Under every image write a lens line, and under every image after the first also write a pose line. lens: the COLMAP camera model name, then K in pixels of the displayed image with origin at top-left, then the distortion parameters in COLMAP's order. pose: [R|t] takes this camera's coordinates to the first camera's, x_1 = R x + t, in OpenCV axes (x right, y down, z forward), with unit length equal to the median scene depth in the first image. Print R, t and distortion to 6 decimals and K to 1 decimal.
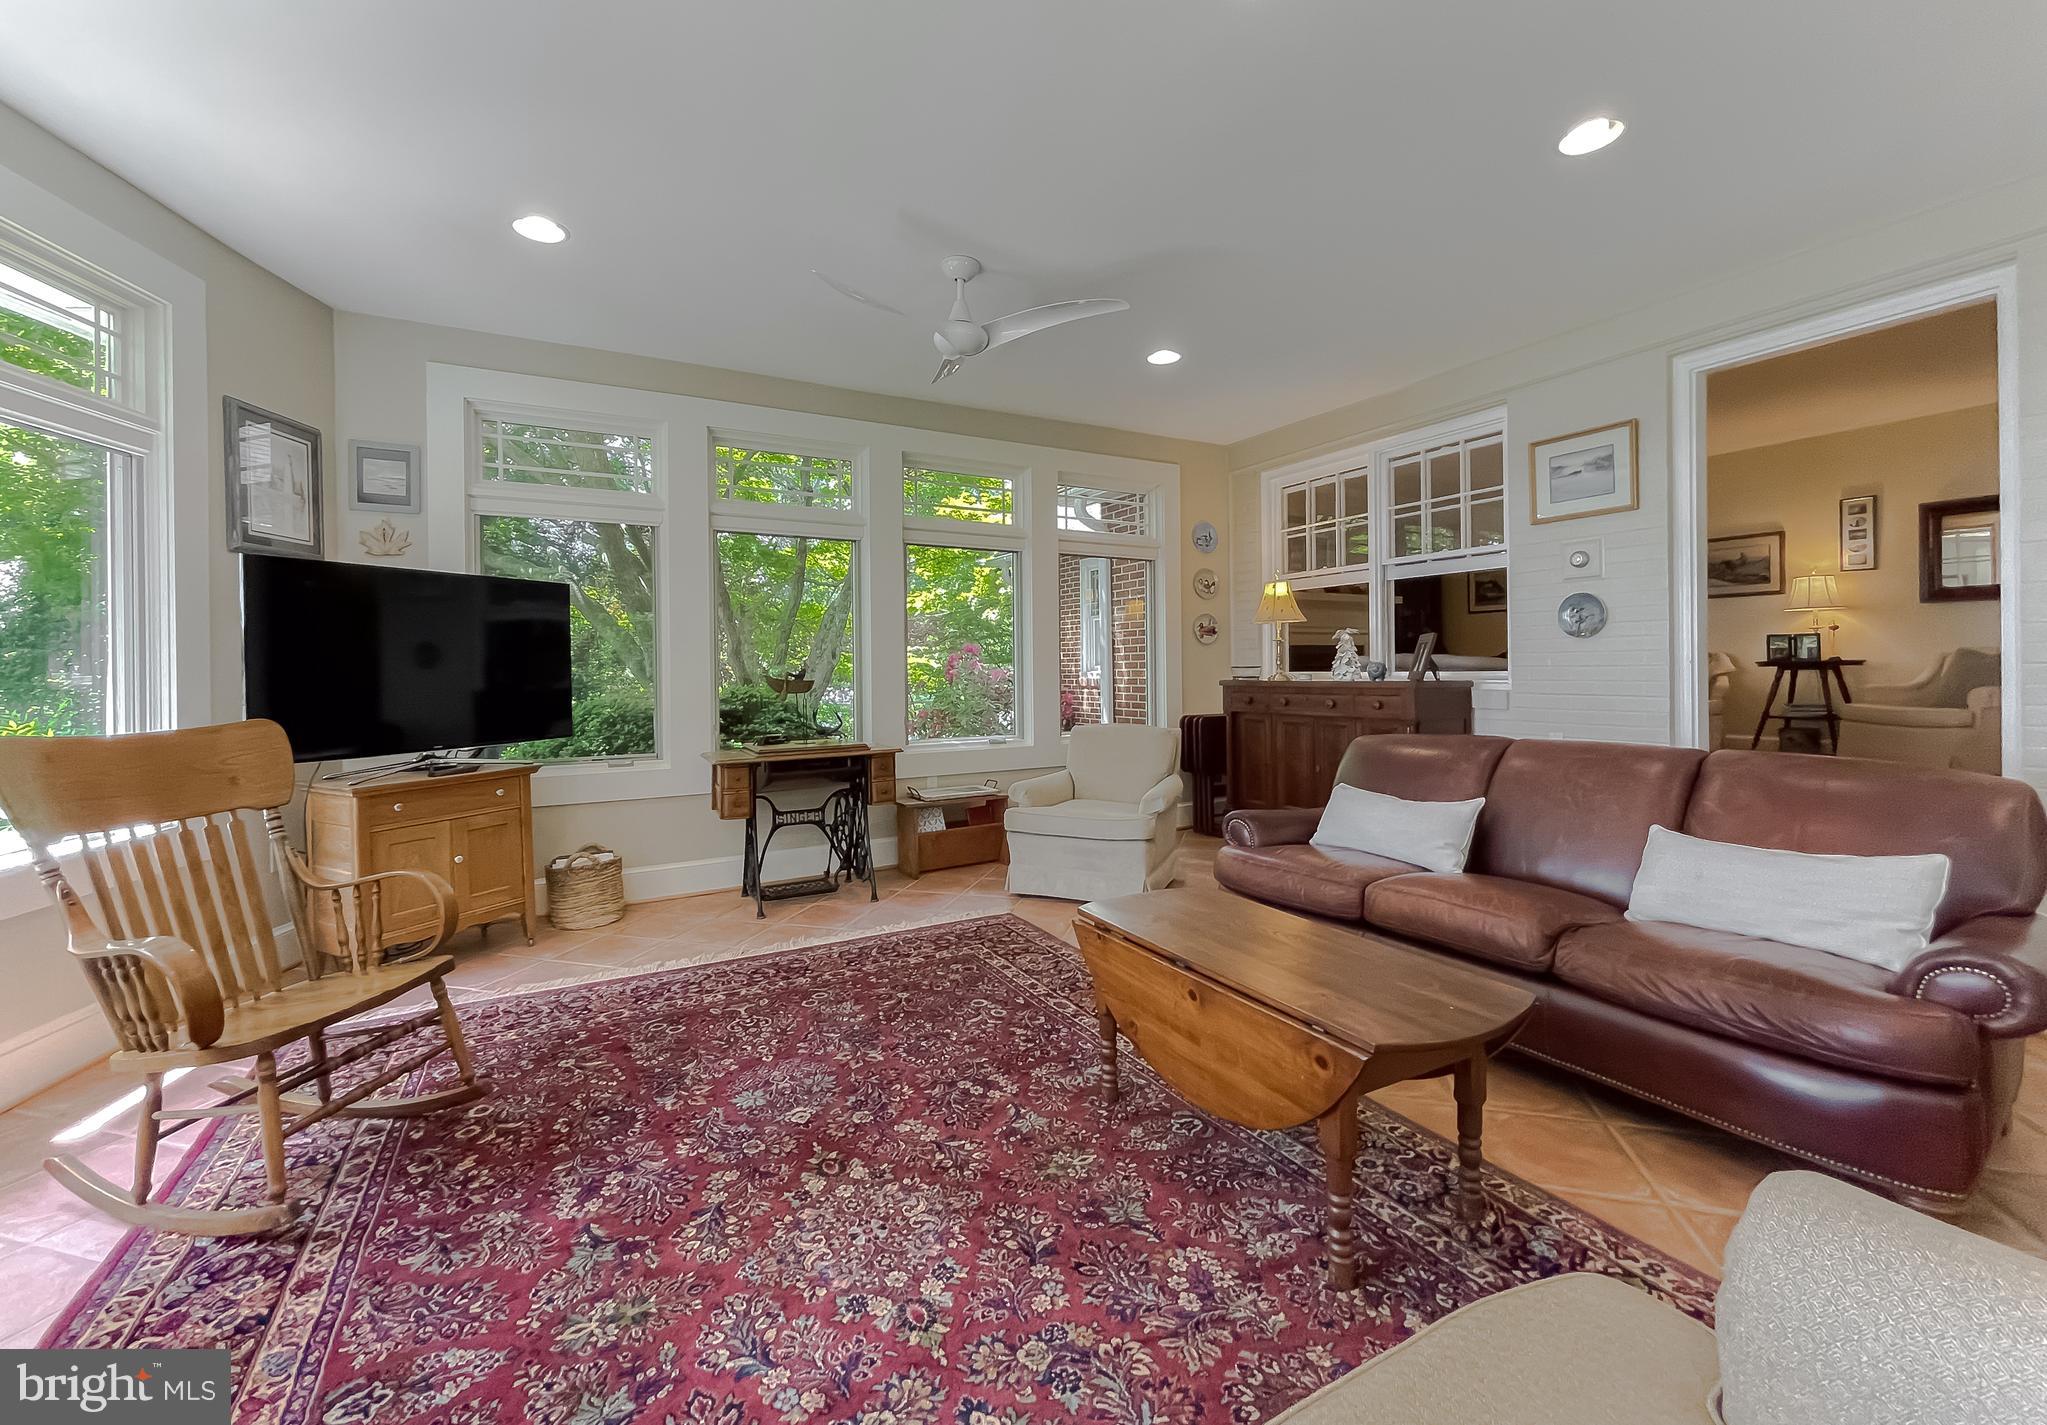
lens RADIAL K [[851.9, 0, 1014.0], [0, 851.9, 670.0], [0, 0, 1]] dist [-0.002850, 0.001242]
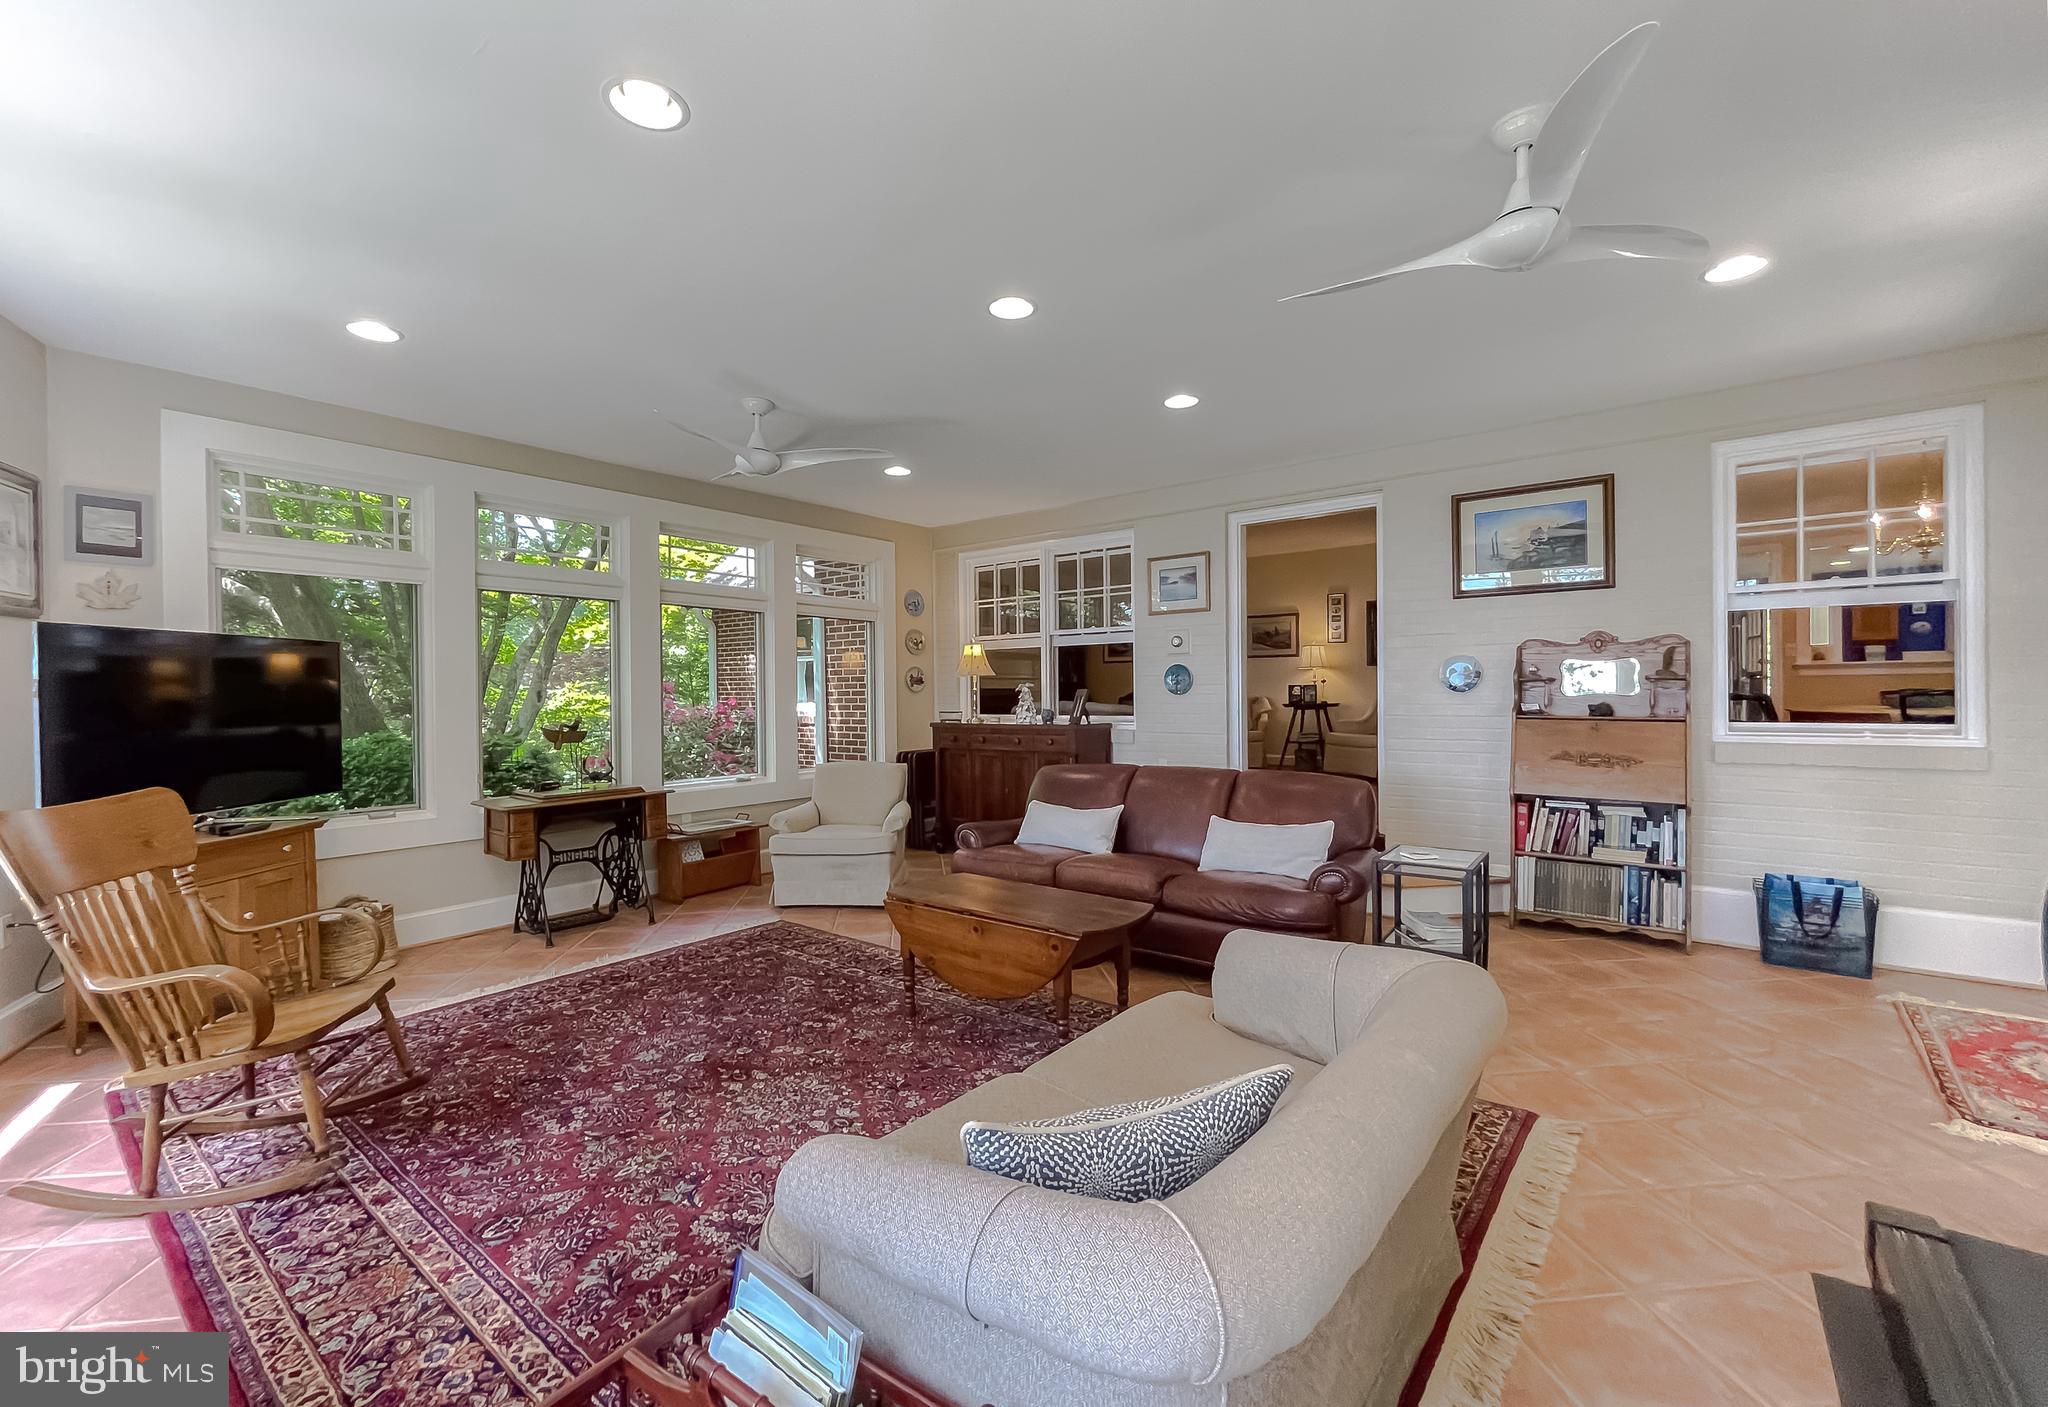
lens RADIAL K [[844.7, 0, 1024.0], [0, 844.7, 701.1], [0, 0, 1]] dist [0.001743, -0.000128]
pose [[0.919716, -0.001598, 0.392582, -0.184342], [0.000889, 0.999998, 0.001986, -0.035806], [-0.392584, -0.001477, 0.919715, -0.290803]]
